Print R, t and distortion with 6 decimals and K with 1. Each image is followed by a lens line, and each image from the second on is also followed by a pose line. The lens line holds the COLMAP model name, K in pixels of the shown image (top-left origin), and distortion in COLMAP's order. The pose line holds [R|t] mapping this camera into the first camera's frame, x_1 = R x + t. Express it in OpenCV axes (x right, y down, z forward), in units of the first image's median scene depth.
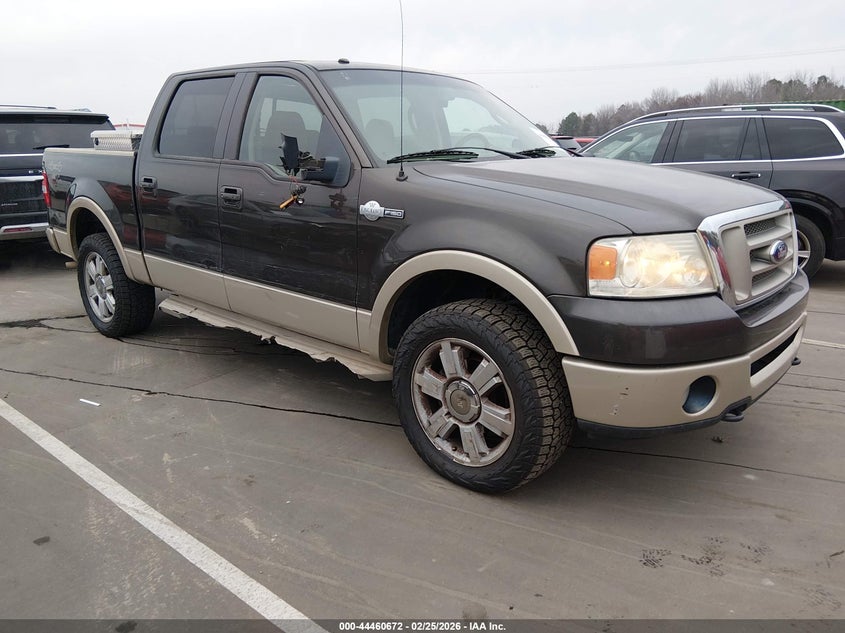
lens RADIAL K [[693.2, 0, 437.1], [0, 693.2, 317.3], [0, 0, 1]] dist [-0.086004, -0.005924]
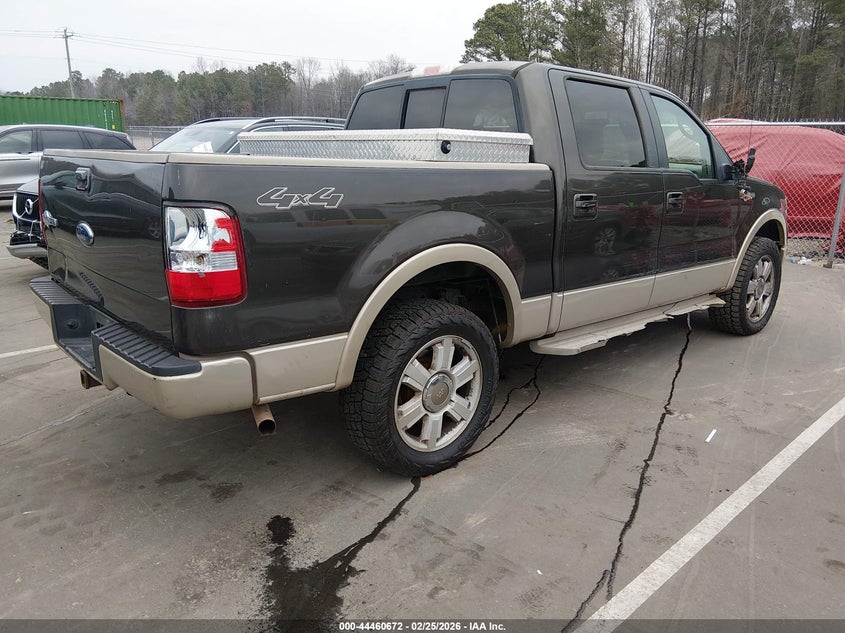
lens RADIAL K [[693.2, 0, 437.1], [0, 693.2, 317.3], [0, 0, 1]] dist [-0.086004, -0.005924]
pose [[0.091635, -0.251614, 0.963480, -1.258626], [0.226074, 0.947543, 0.225950, -0.288938], [-0.969790, 0.197113, 0.143712, 1.073600]]
